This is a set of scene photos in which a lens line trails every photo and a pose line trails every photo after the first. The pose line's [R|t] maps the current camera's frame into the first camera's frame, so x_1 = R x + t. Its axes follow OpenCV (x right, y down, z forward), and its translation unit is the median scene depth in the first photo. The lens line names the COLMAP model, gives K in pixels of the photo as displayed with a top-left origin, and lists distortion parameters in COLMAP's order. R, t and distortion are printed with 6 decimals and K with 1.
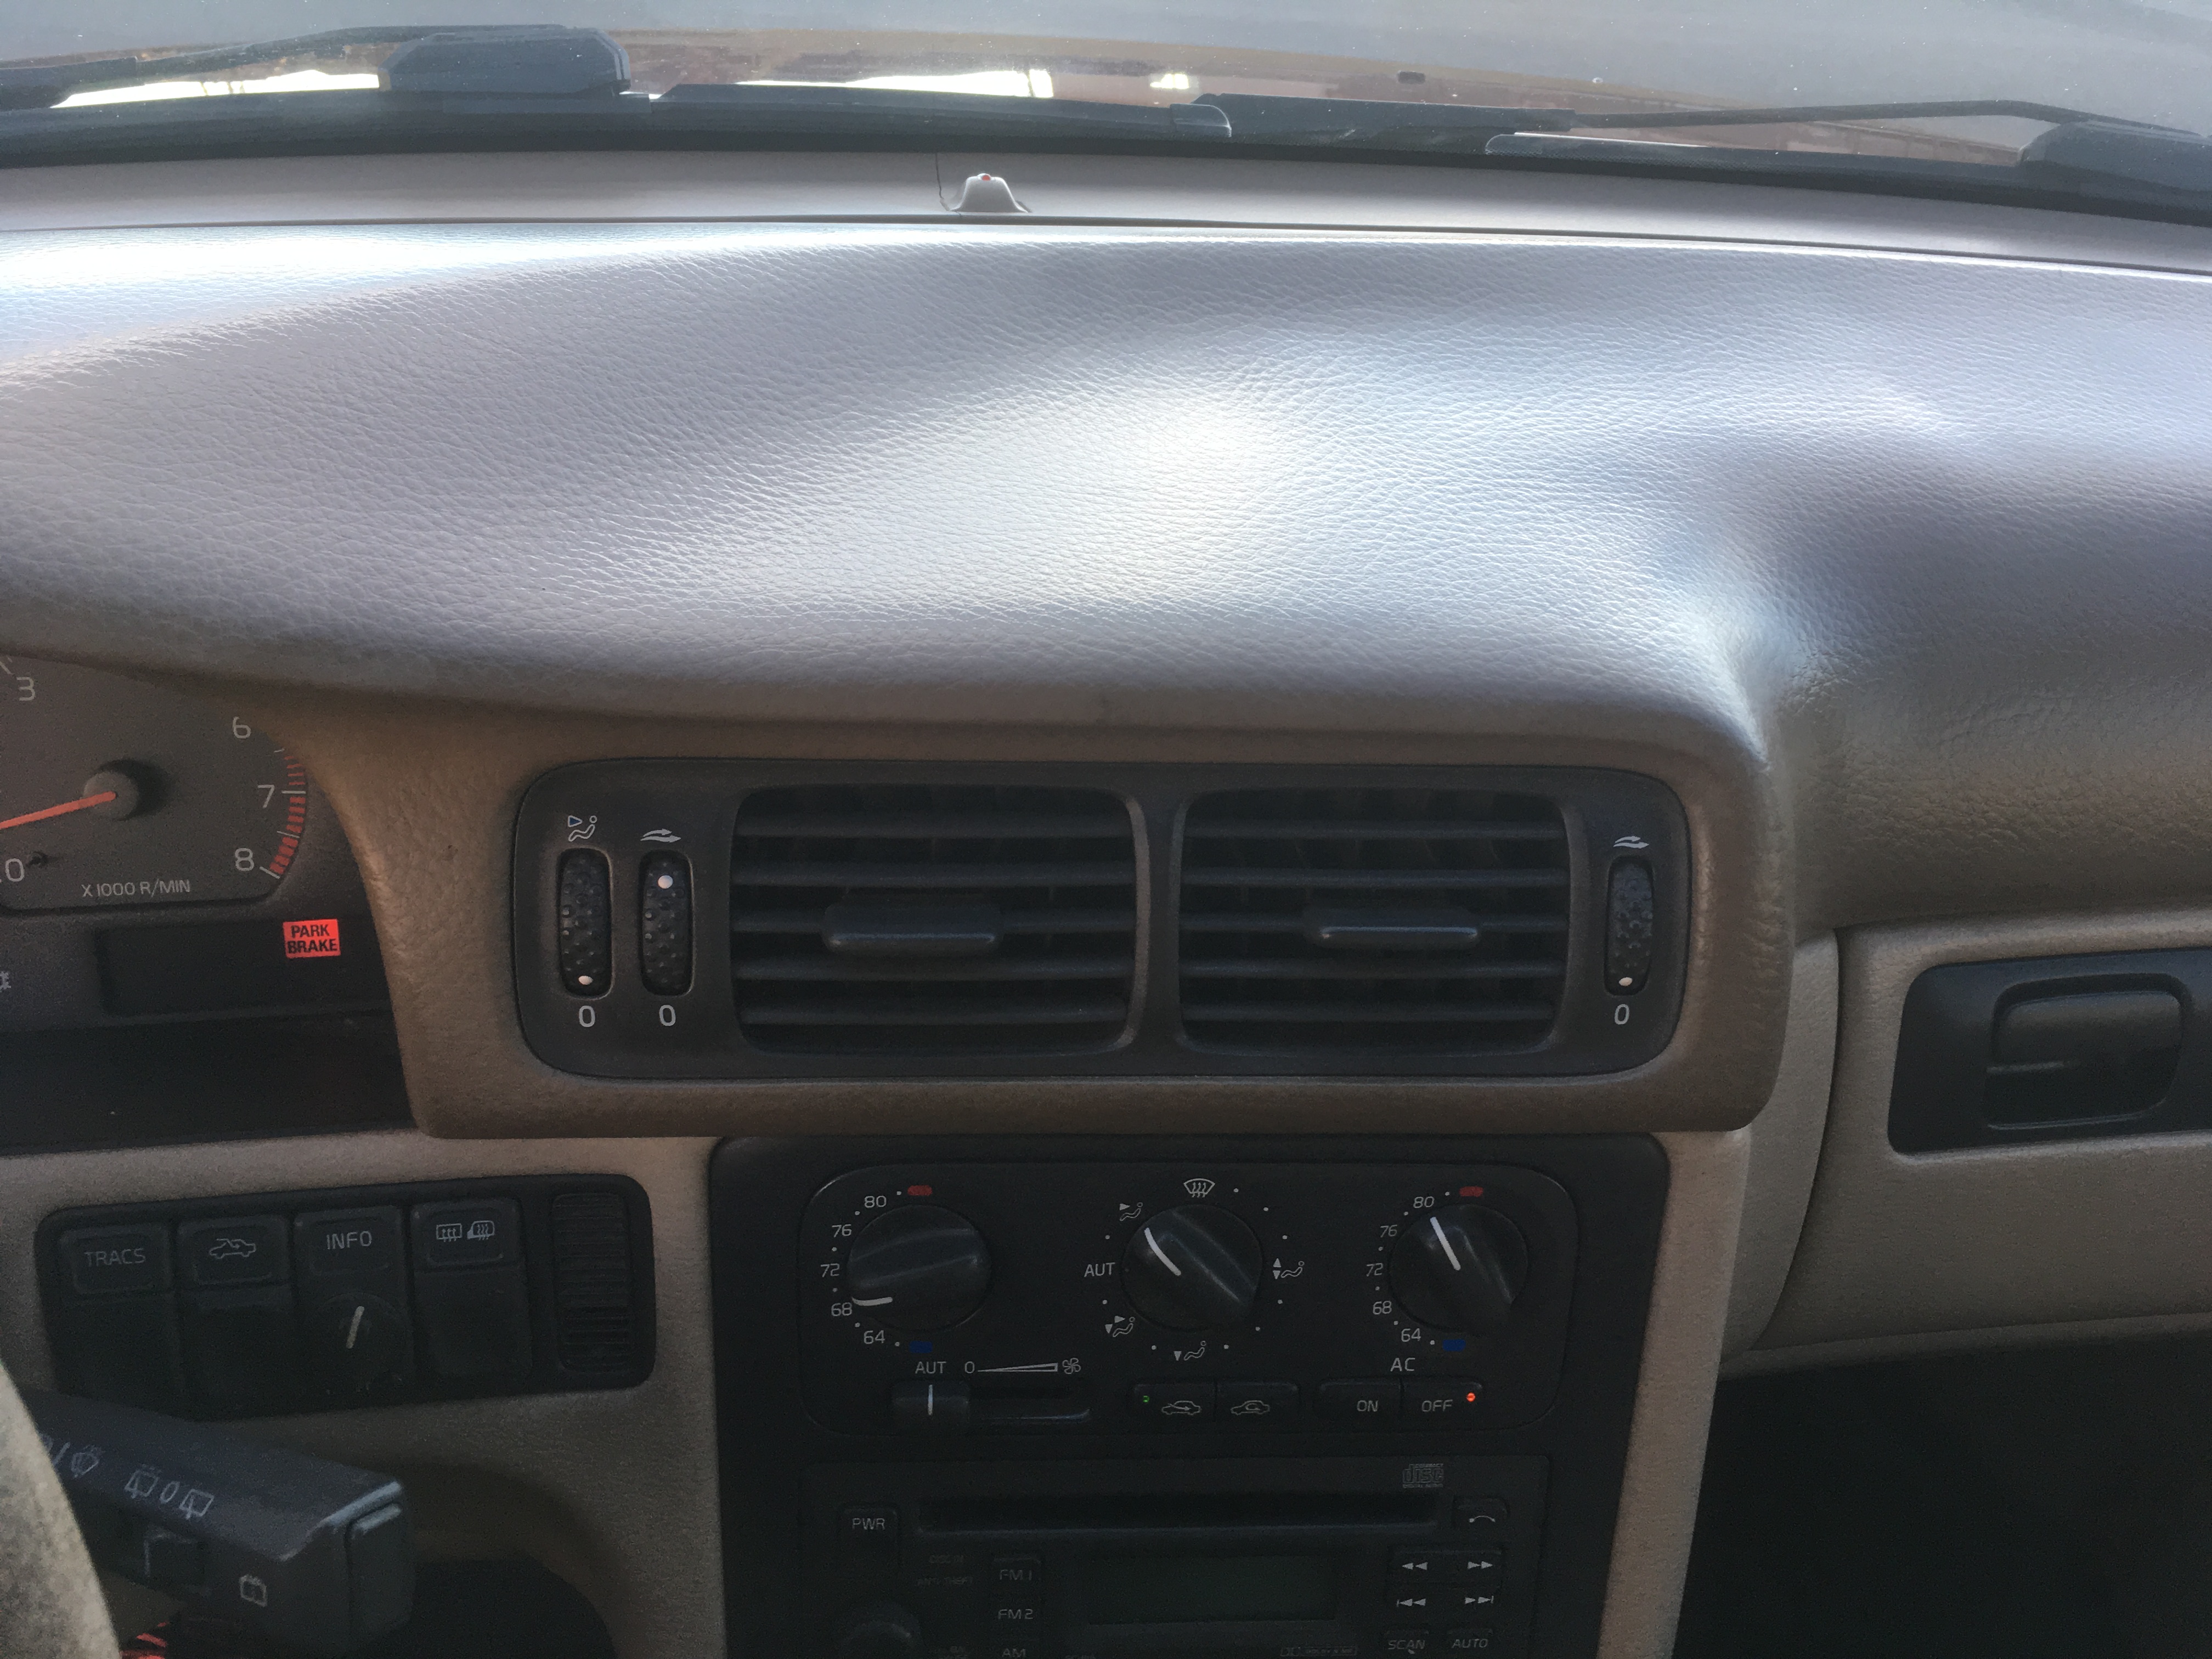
lens RADIAL K [[1908.5, 0, 1106.0], [0, 1908.5, 829.5], [0, 0, 1]] dist [0.074499, -0.107393]
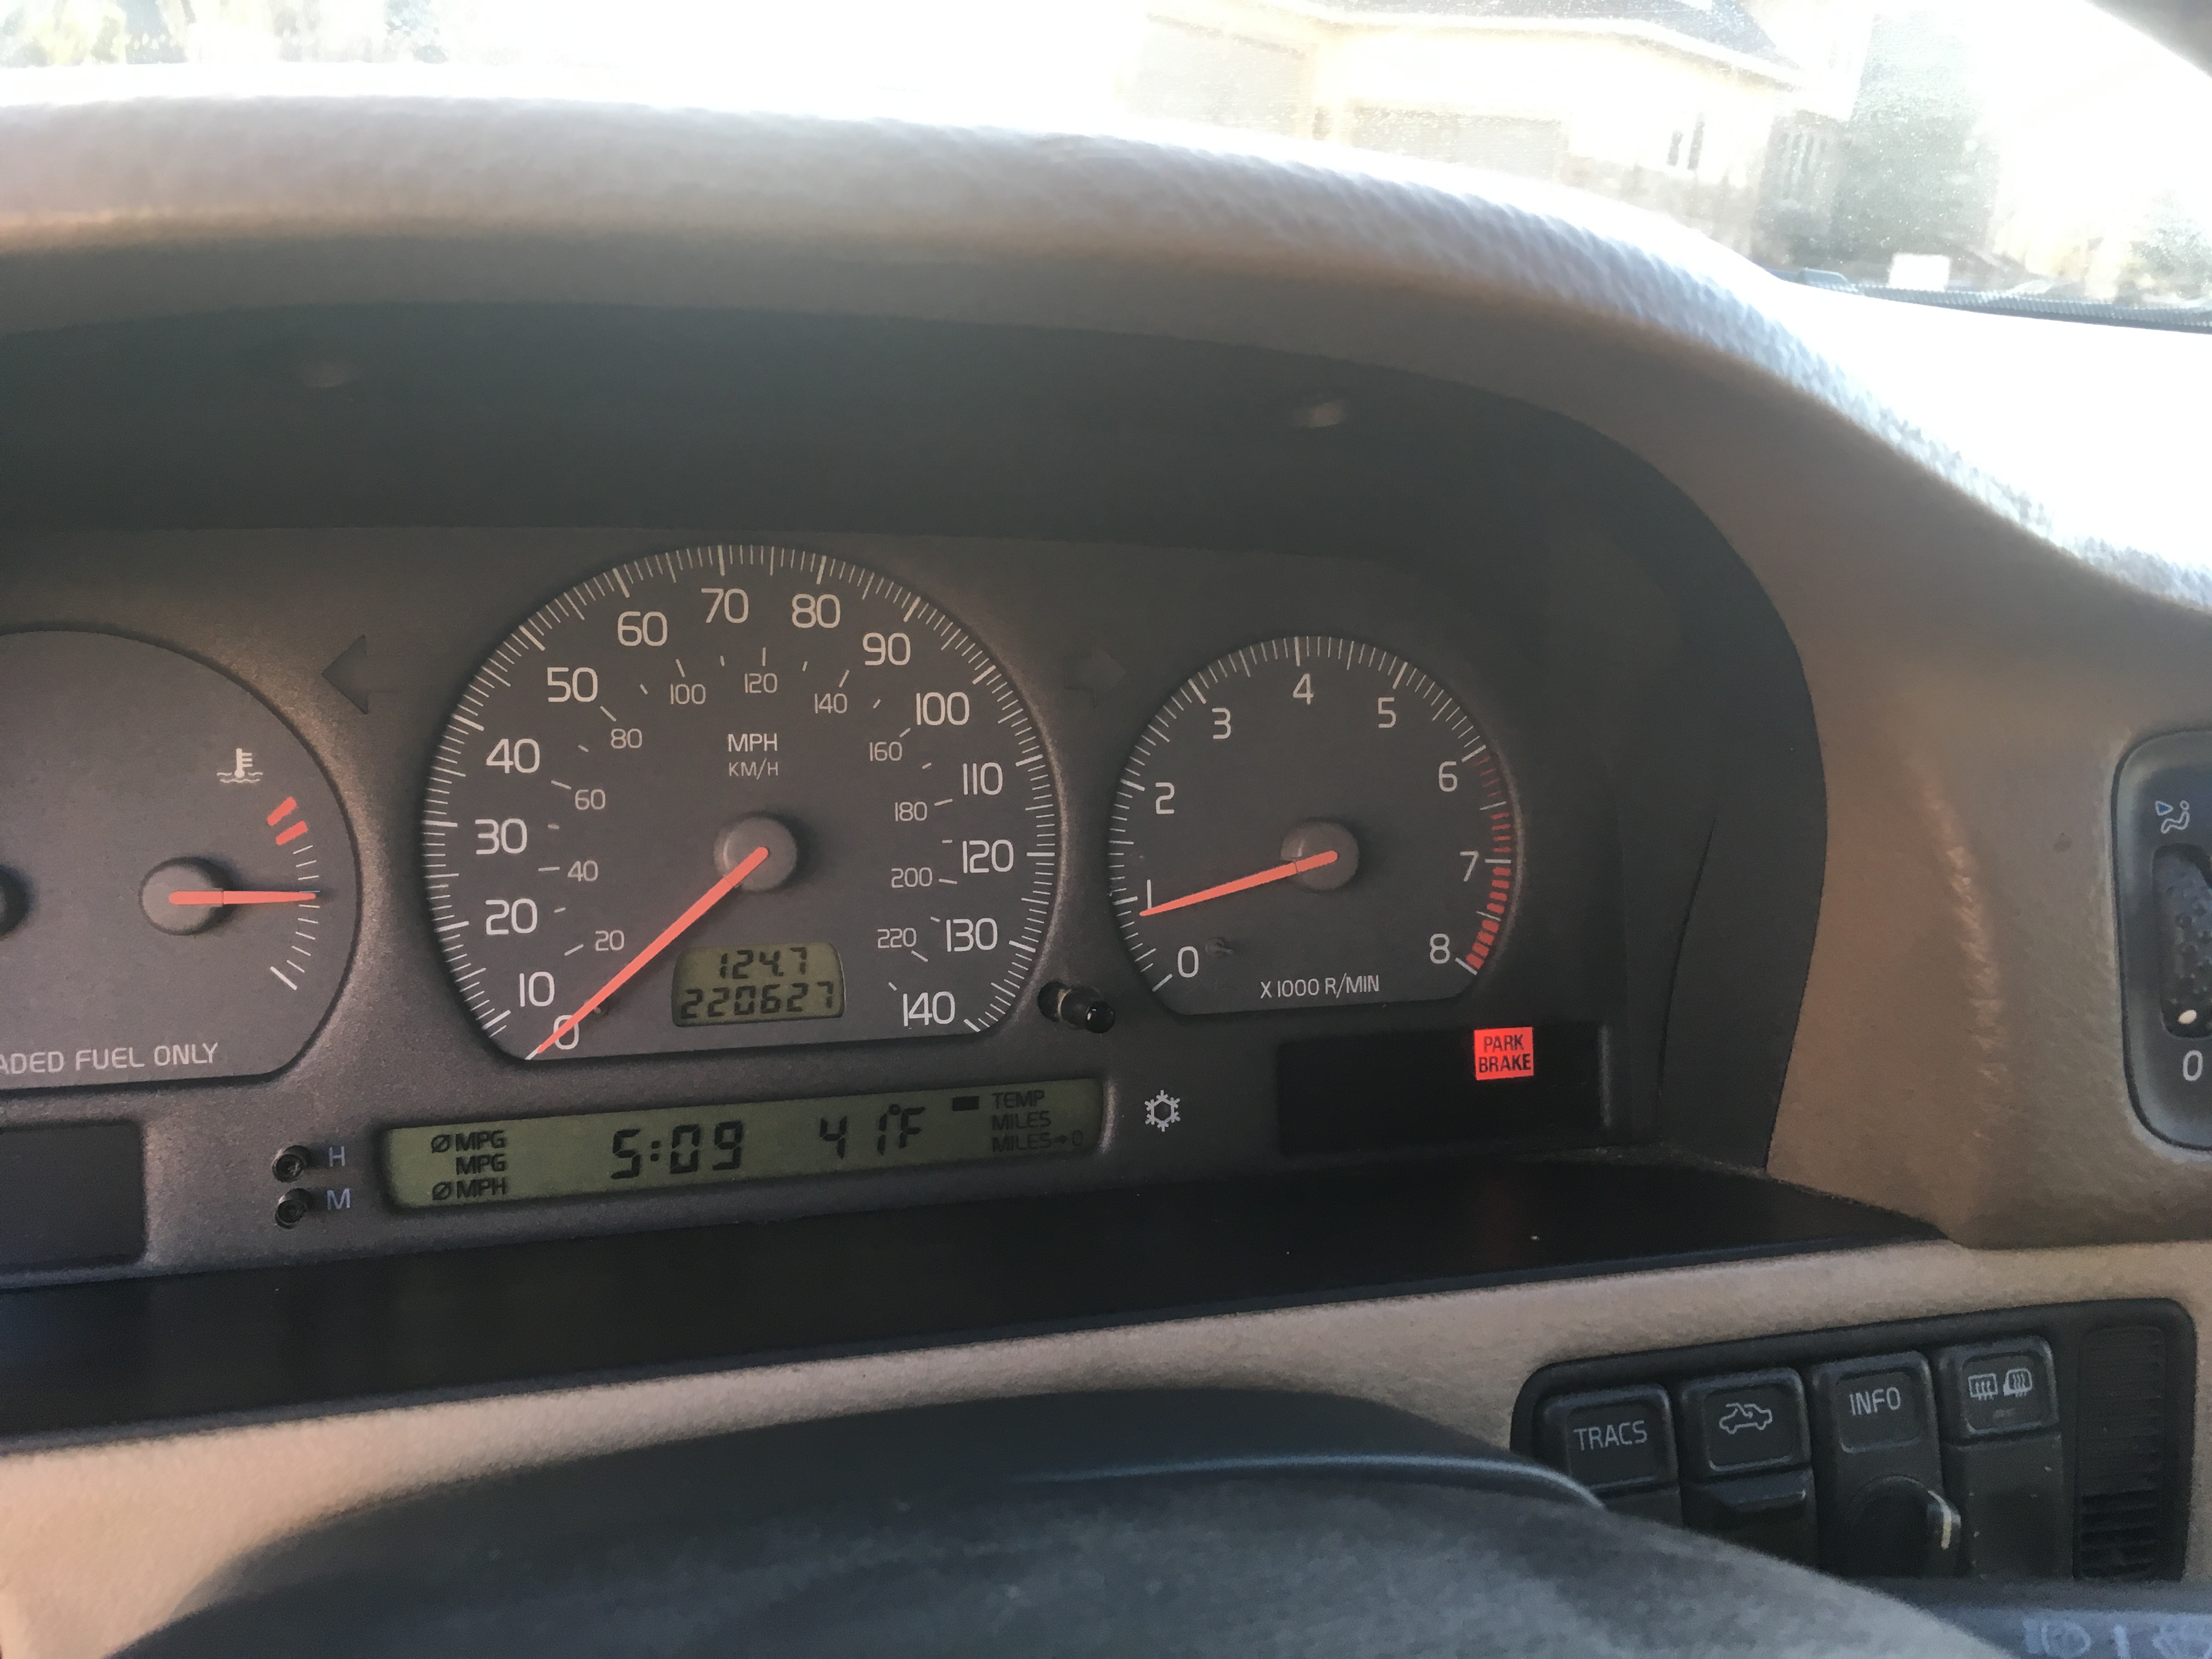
lens RADIAL K [[1908.5, 0, 1106.0], [0, 1908.5, 829.5], [0, 0, 1]] dist [0.074499, -0.107393]
pose [[0.989394, -0.019216, 0.143980, -0.698275], [0.050018, 0.975663, -0.213495, 0.128623], [-0.136373, 0.218433, 0.966276, 0.259964]]
